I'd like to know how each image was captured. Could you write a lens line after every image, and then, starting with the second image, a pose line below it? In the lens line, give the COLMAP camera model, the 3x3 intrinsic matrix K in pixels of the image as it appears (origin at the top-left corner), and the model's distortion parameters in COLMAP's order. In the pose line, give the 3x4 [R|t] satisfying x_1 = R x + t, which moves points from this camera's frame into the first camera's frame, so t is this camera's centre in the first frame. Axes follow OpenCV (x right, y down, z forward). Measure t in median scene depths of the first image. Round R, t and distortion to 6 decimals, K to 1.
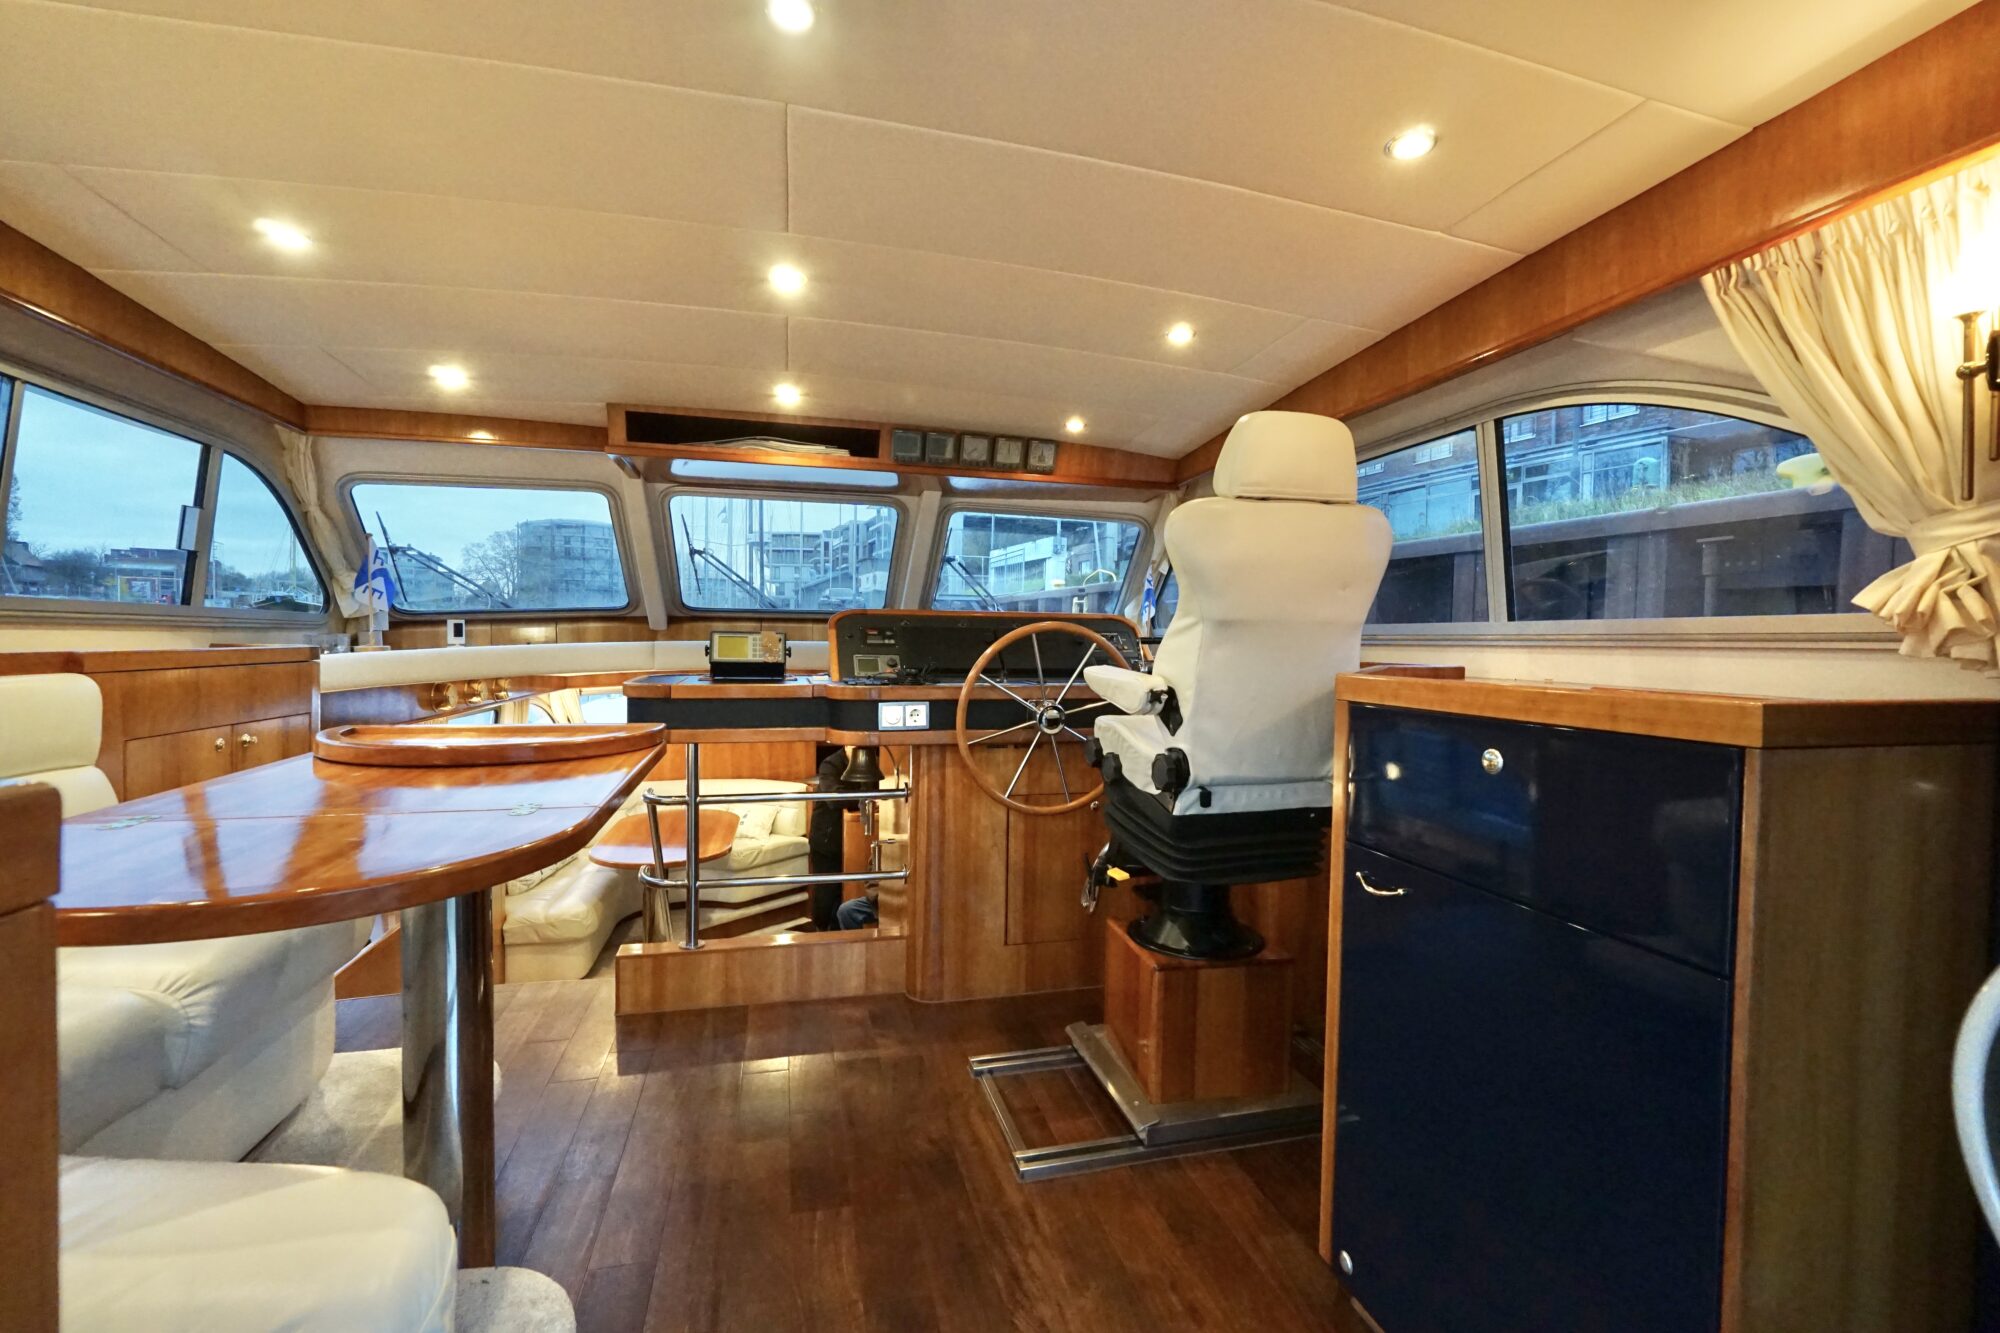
lens RADIAL K [[841.4, 0, 983.1], [0, 841.4, 661.8], [0, 0, 1]] dist [-0.011669, 0.002693]
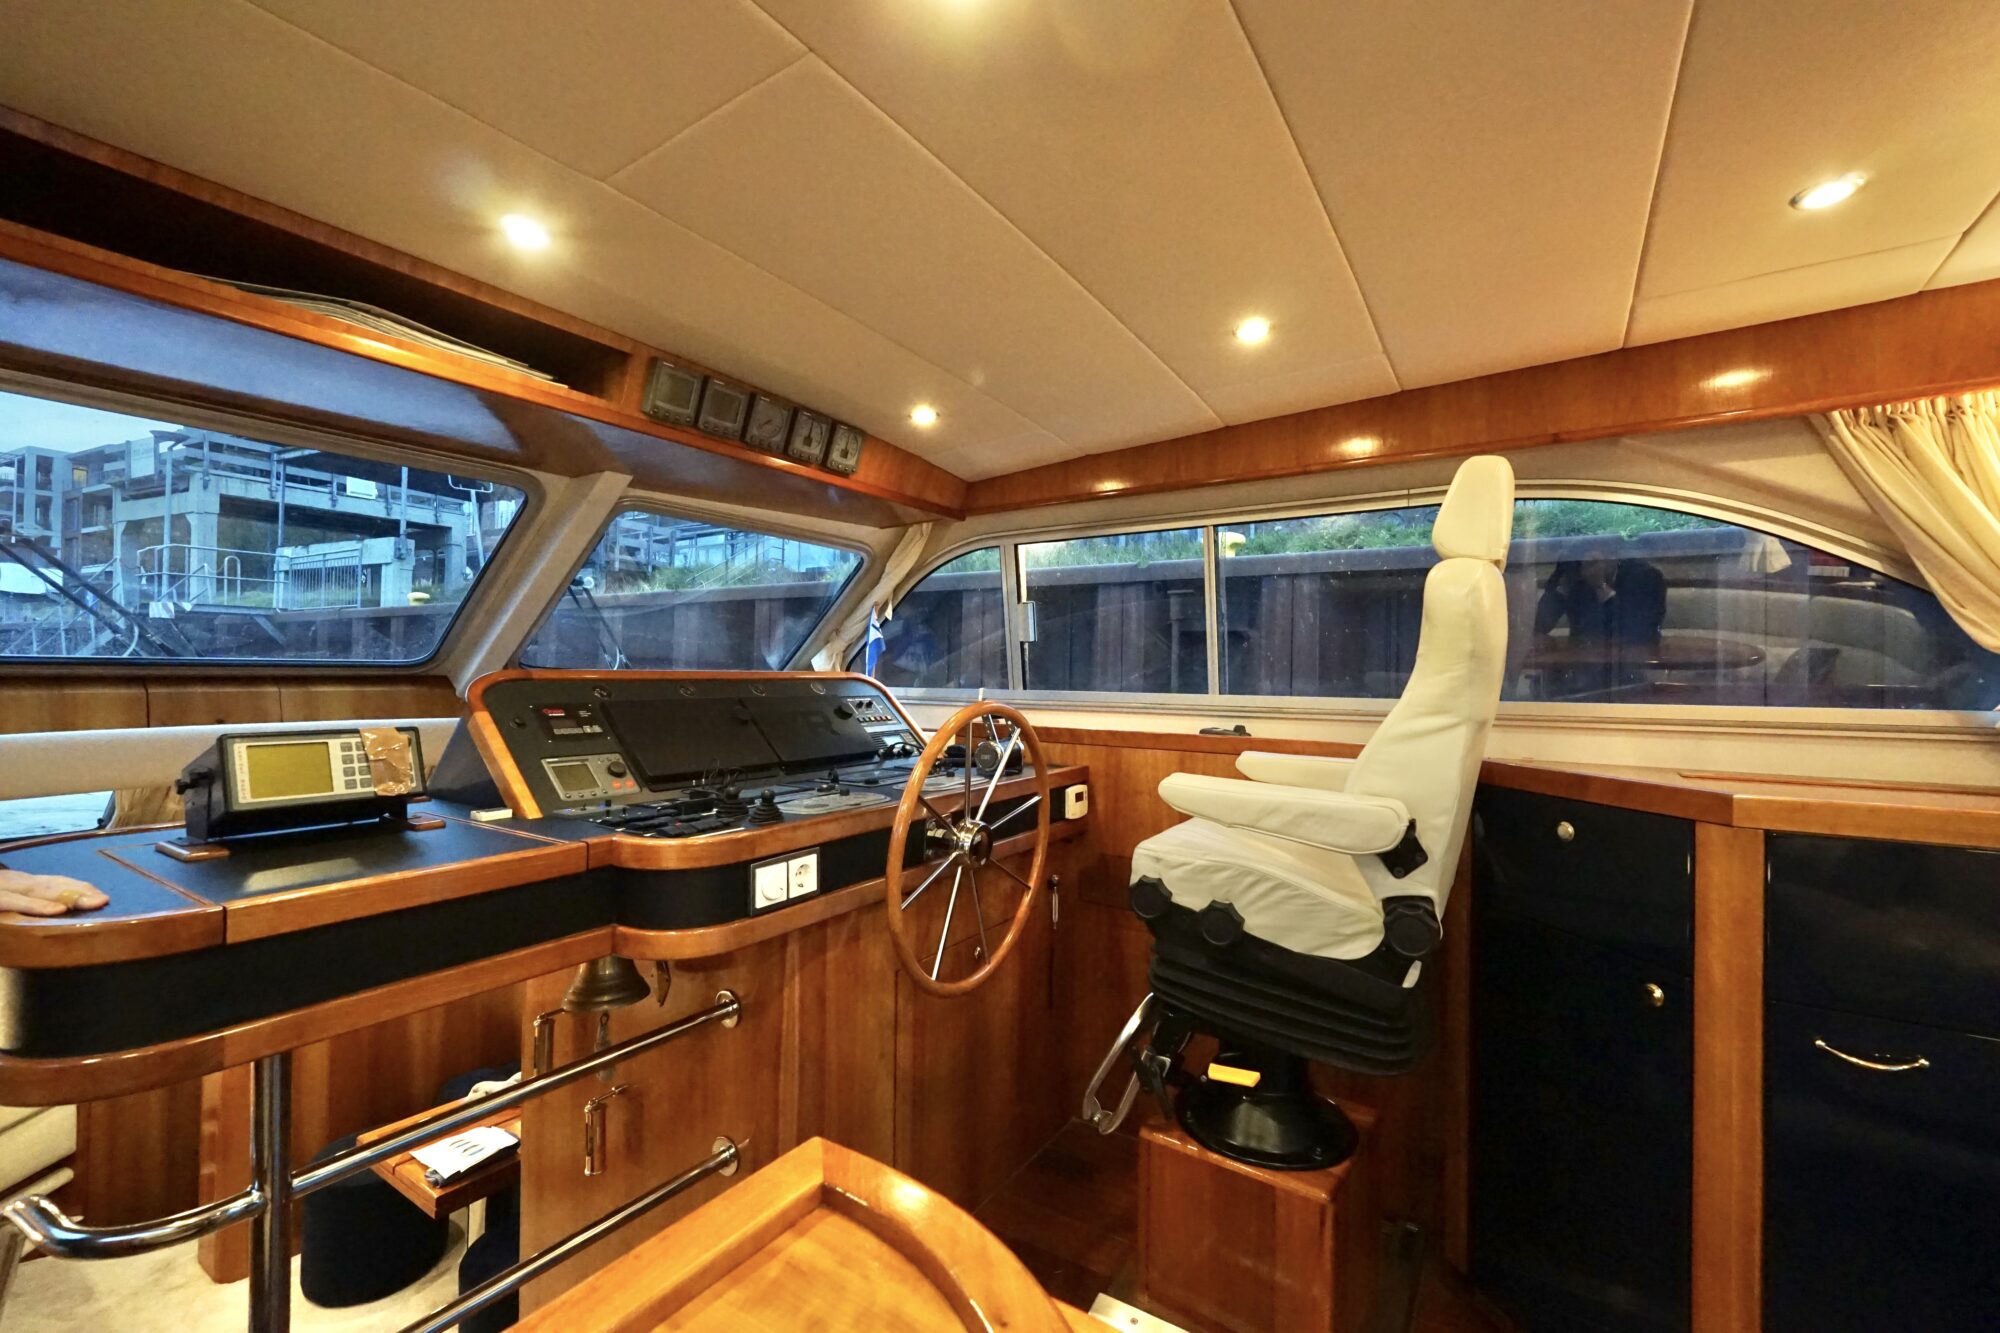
lens RADIAL K [[841.4, 0, 998.3], [0, 841.4, 662.2], [0, 0, 1]] dist [-0.011669, 0.002693]
pose [[0.727598, -0.002992, 0.685998, -0.373663], [0.021295, 0.999607, -0.018226, -0.066424], [-0.685674, 0.027870, 0.727375, 0.502149]]
